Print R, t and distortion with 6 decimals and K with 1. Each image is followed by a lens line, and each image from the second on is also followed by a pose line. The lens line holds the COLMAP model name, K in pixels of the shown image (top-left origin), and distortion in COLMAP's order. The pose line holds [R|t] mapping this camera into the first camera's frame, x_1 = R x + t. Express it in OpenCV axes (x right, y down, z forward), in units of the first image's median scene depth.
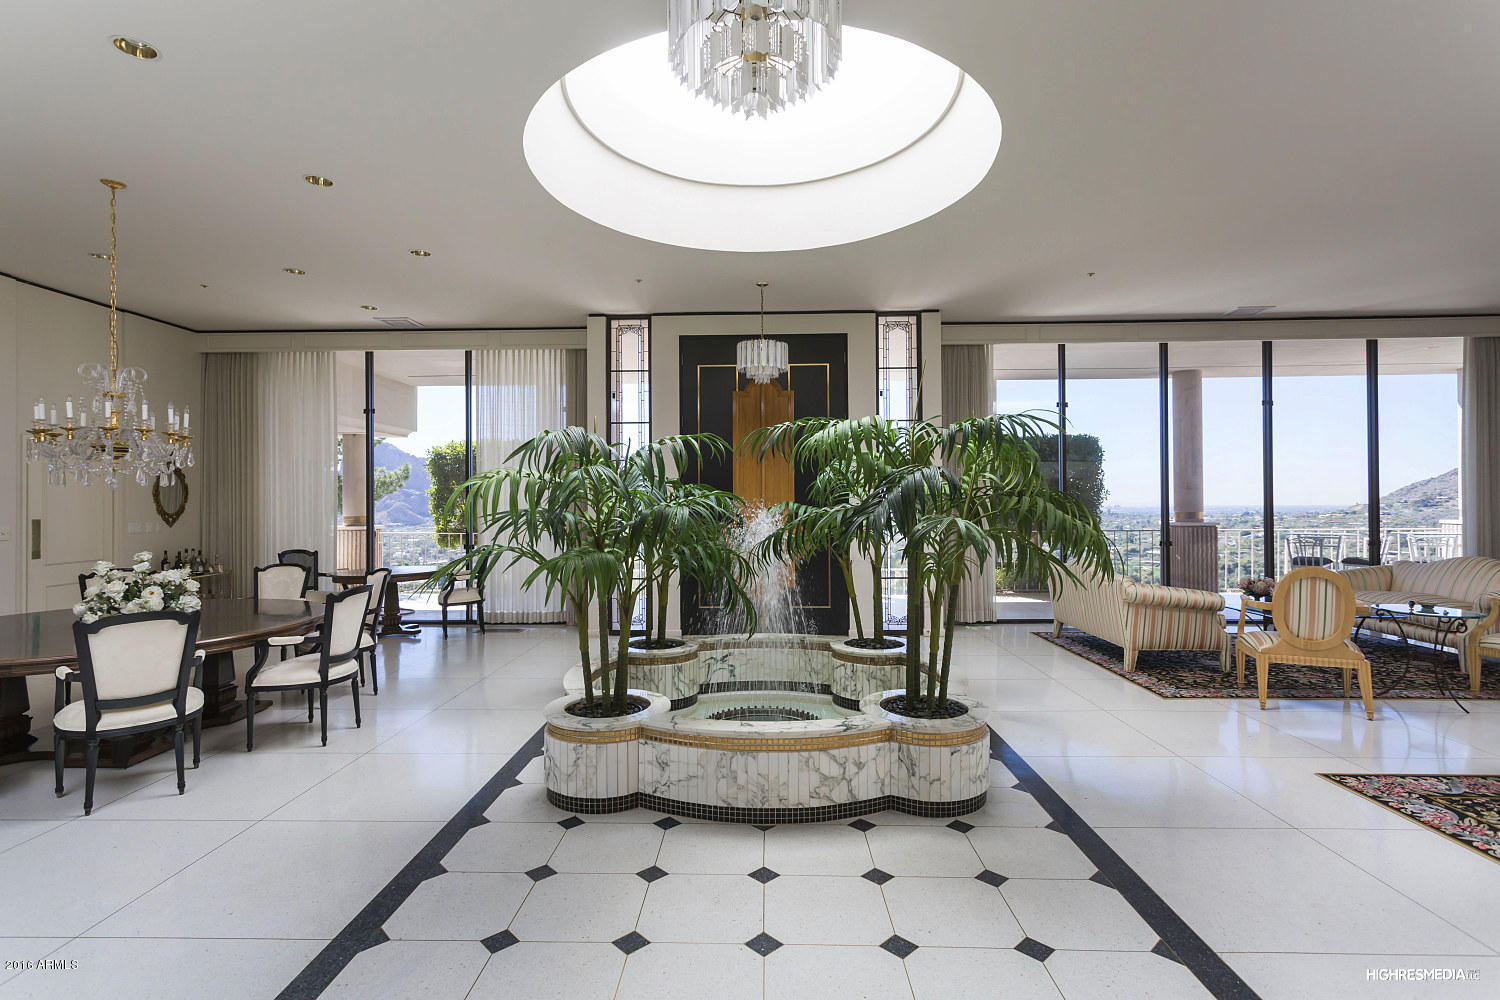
lens RADIAL K [[717.1, 0, 743.0], [0, 717.1, 497.8], [0, 0, 1]] dist [0.006443, 0.000698]
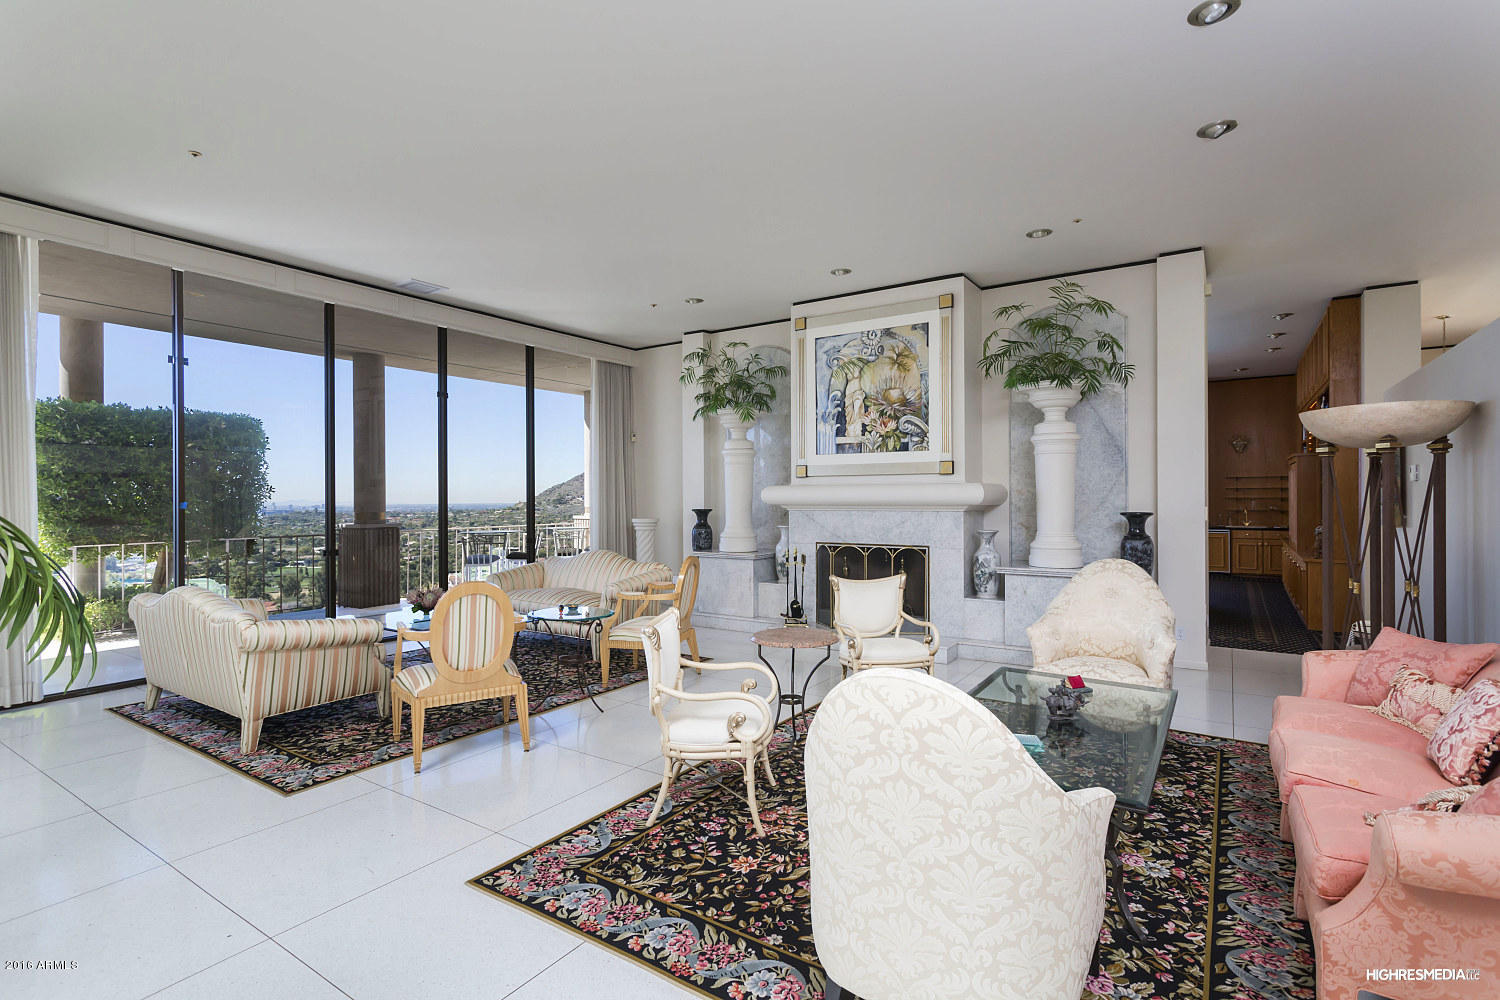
lens RADIAL K [[717.1, 0, 741.7], [0, 717.1, 496.8], [0, 0, 1]] dist [0.006443, 0.000698]
pose [[0.535739, 0.003183, 0.844378, 0.254495], [-0.003654, 0.999992, -0.001452, 0.000027], [-0.844376, -0.002308, 0.535746, 0.292577]]
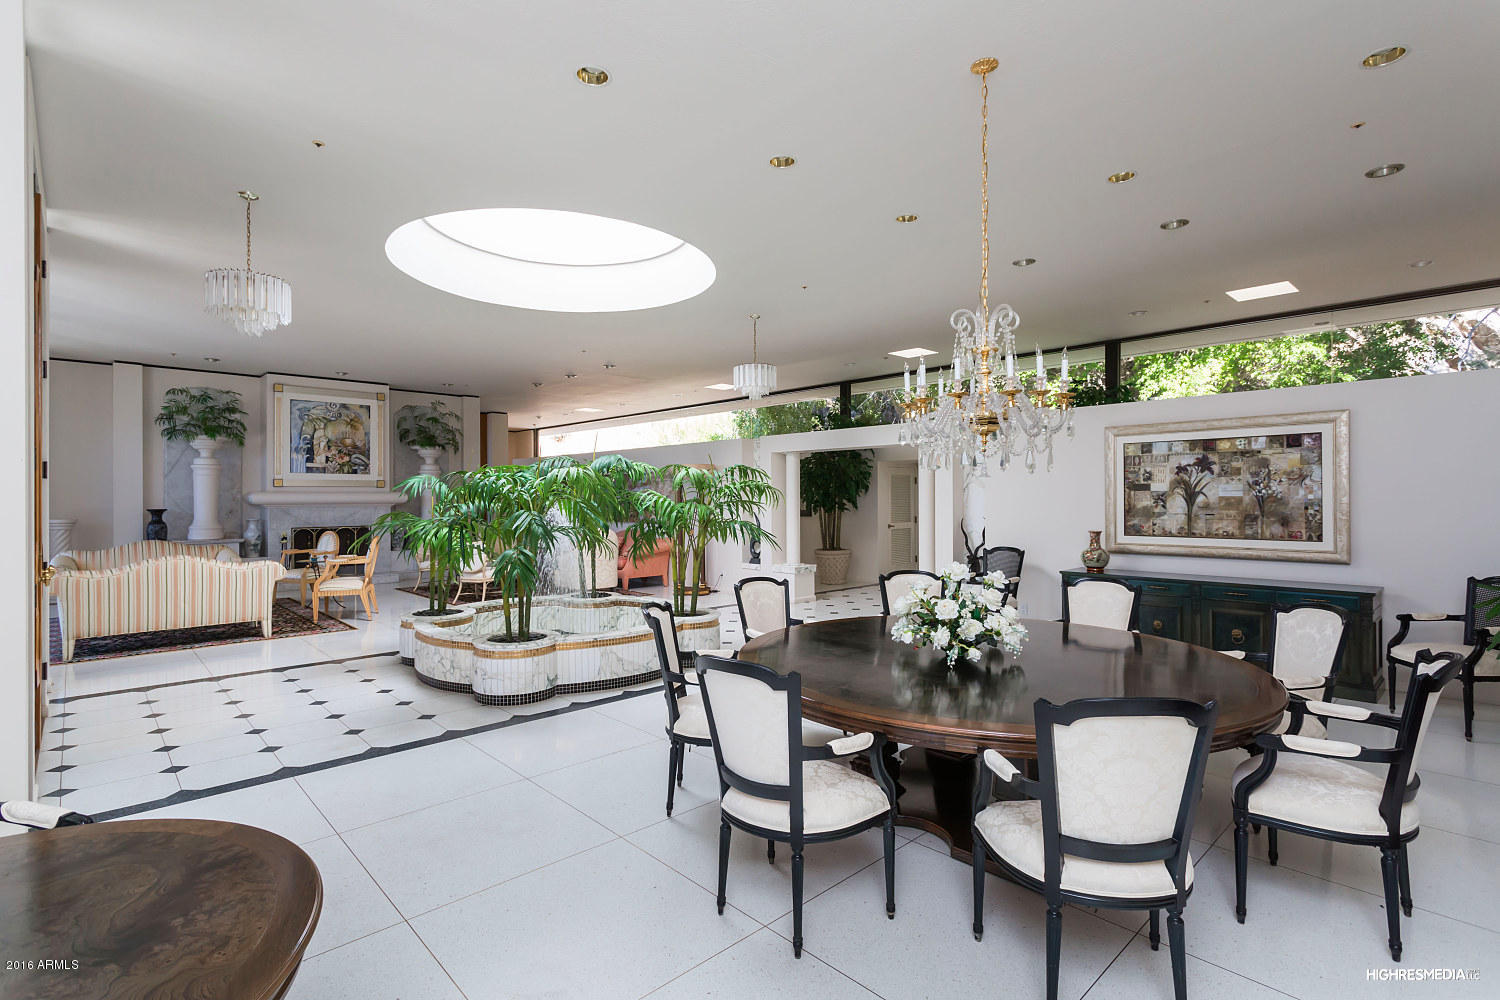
lens RADIAL K [[717.1, 0, 747.6], [0, 717.1, 499.1], [0, 0, 1]] dist [0.006443, 0.000698]
pose [[-0.701272, 0.009751, 0.712827, -1.128323], [0.005536, 0.999951, -0.008232, 0.024671], [-0.712872, -0.001827, -0.701292, 1.531062]]
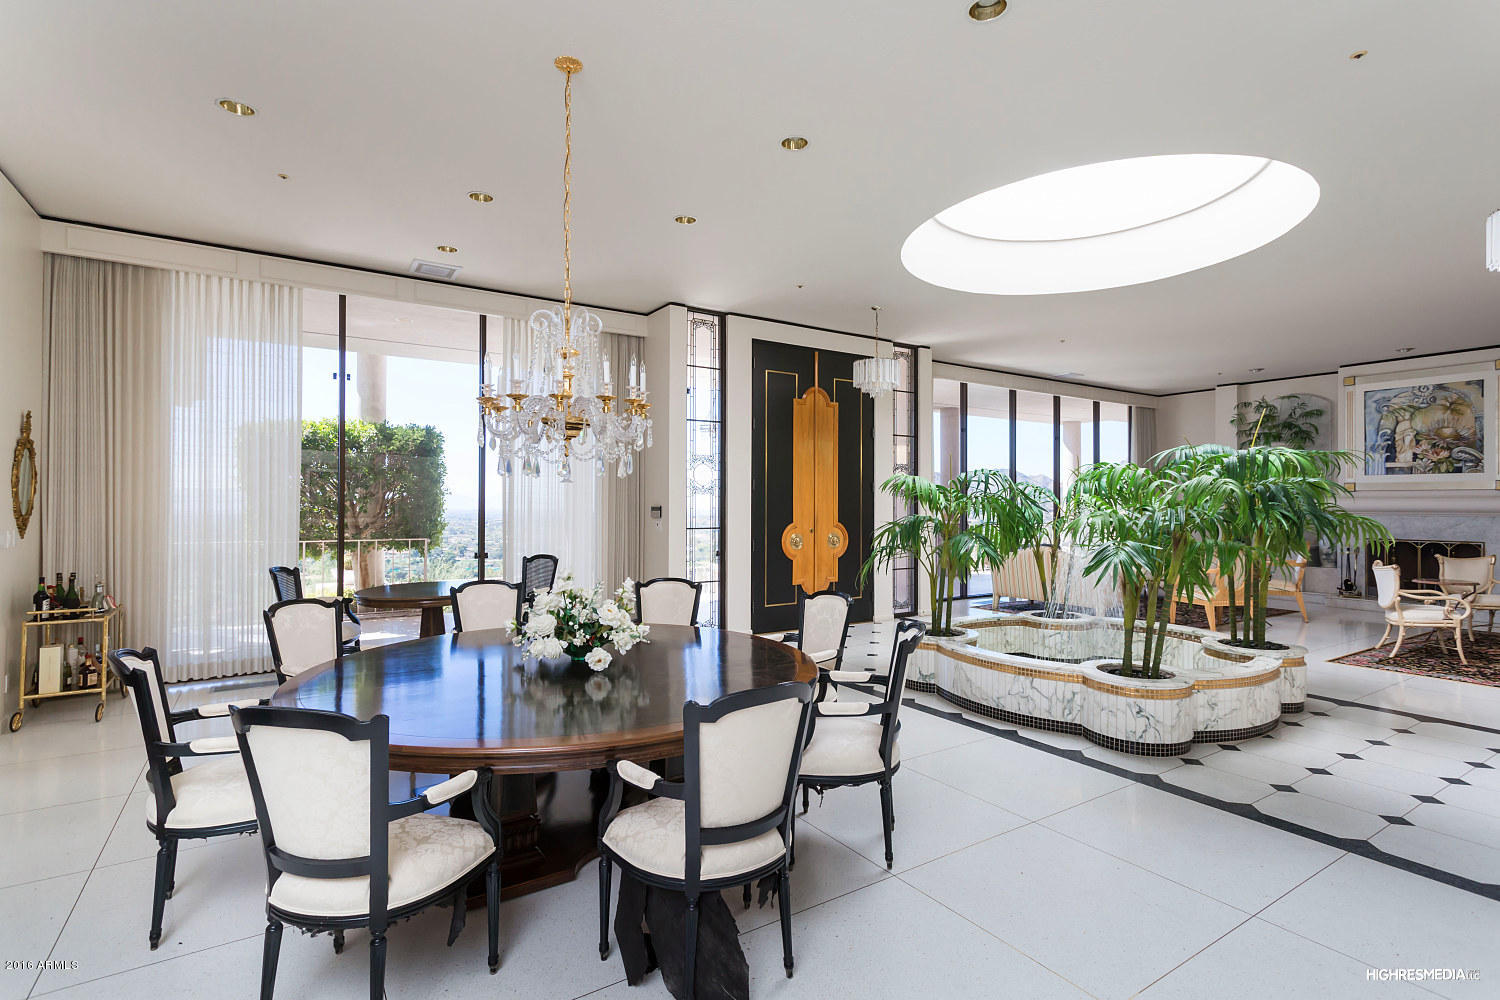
lens RADIAL K [[717.1, 0, 742.8], [0, 717.1, 499.0], [0, 0, 1]] dist [0.006443, 0.000698]
pose [[0.822235, 0.011859, 0.569025, -1.038817], [-0.010493, 0.999929, -0.005677, 0.008564], [-0.569052, -0.001303, 0.822301, 0.273520]]
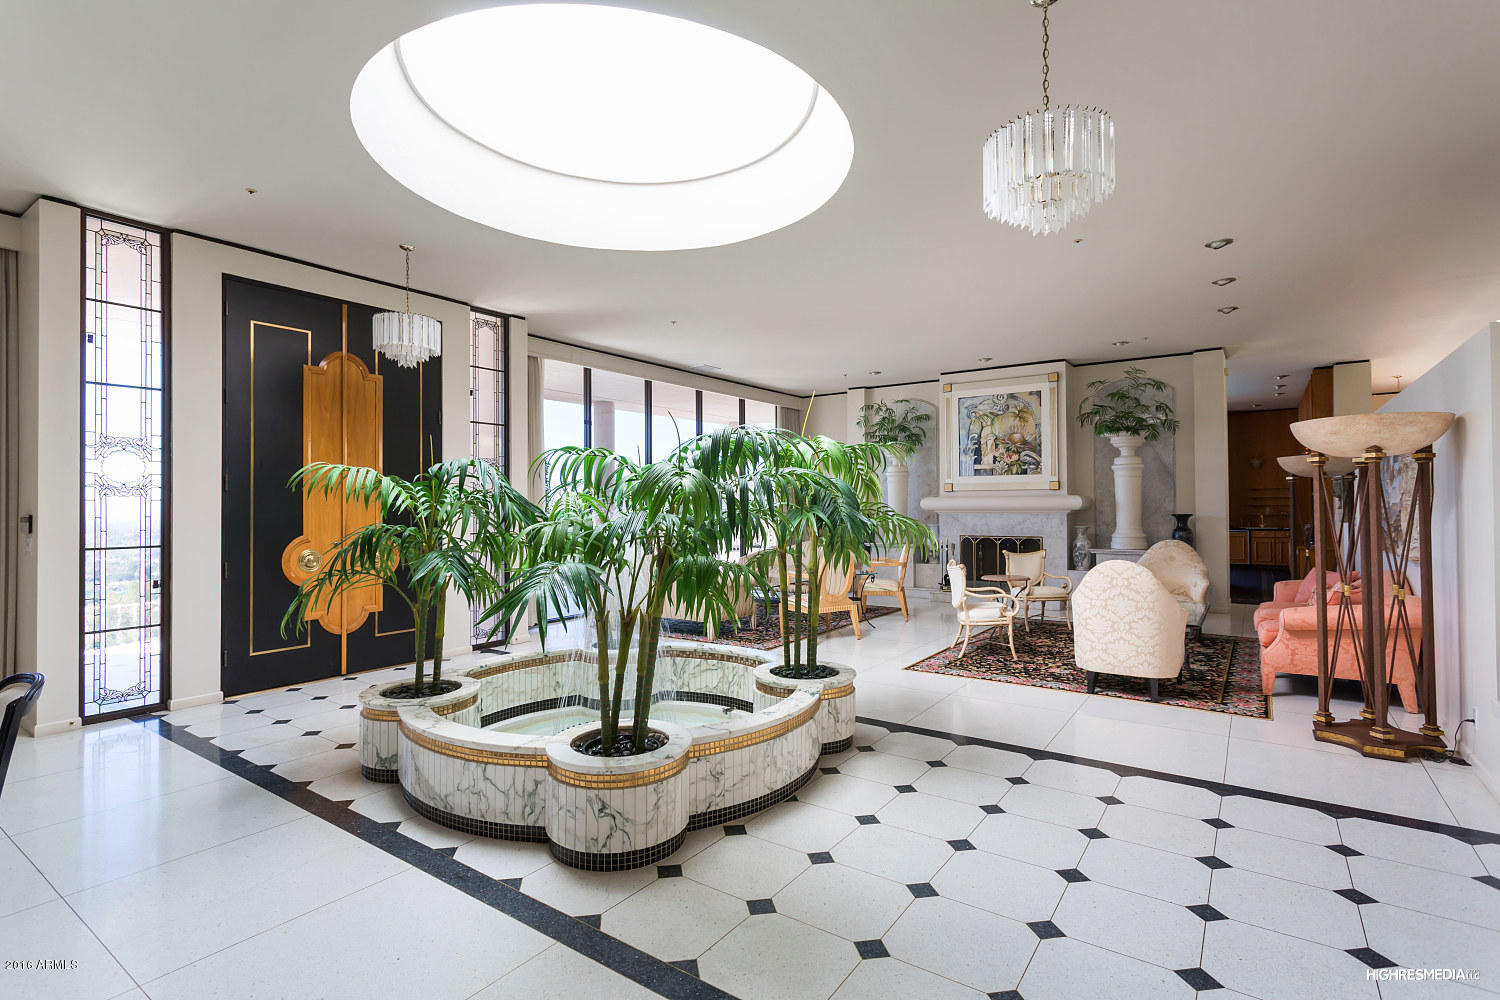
lens RADIAL K [[717.1, 0, 742.5], [0, 717.1, 499.9], [0, 0, 1]] dist [0.006443, 0.000698]
pose [[0.556983, 0.008732, 0.830478, -0.601988], [-0.001103, 0.999952, -0.009774, 0.004801], [-0.830523, 0.004528, 0.556966, 0.284239]]
